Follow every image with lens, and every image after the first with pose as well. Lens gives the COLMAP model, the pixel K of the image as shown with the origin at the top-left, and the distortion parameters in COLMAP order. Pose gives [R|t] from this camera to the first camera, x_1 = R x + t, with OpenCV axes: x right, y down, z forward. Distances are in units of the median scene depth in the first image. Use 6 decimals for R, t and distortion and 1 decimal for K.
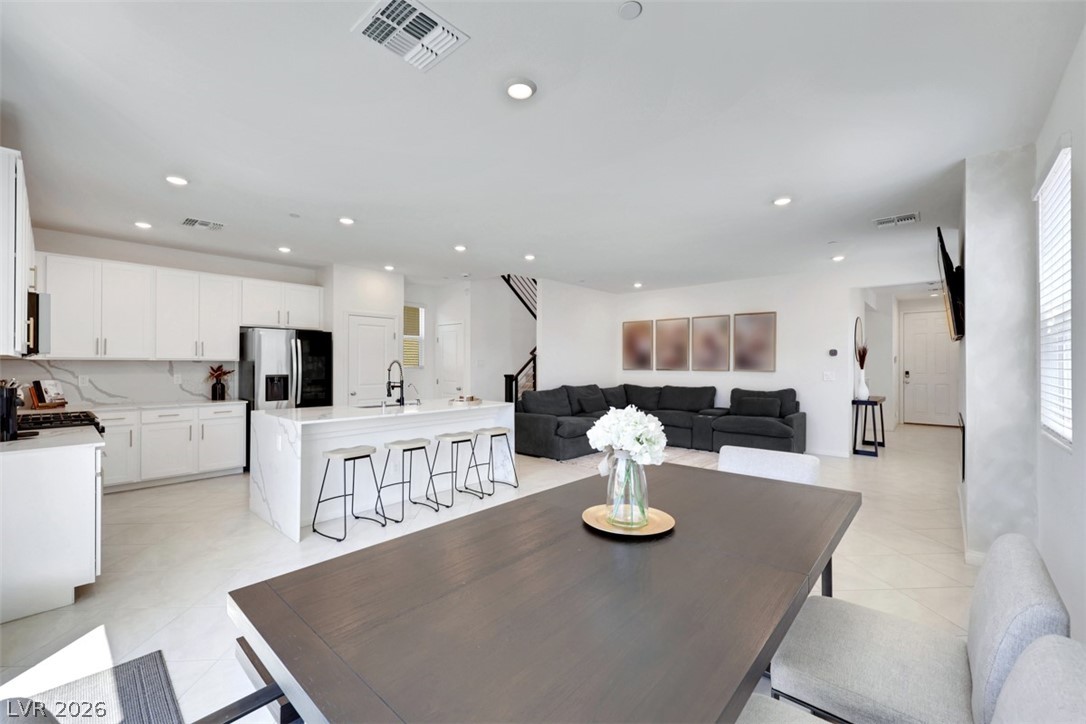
lens RADIAL K [[444.5, 0, 538.0], [0, 444.5, 362.1], [0, 0, 1]] dist [-0.003700, 0.001018]
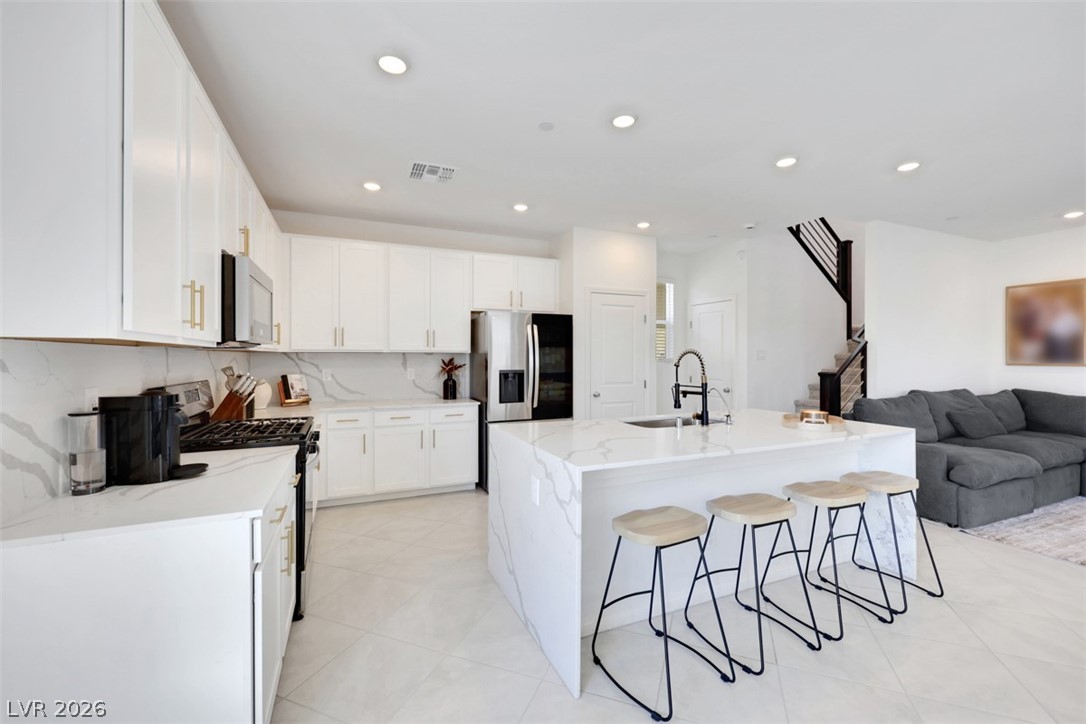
lens RADIAL K [[444.5, 0, 541.6], [0, 444.5, 357.3], [0, 0, 1]] dist [-0.003700, 0.001018]
pose [[0.912501, -0.001332, -0.409073, -0.186186], [0.003512, 0.999983, 0.004580, 0.002145], [0.409060, -0.005616, 0.912490, 0.260224]]
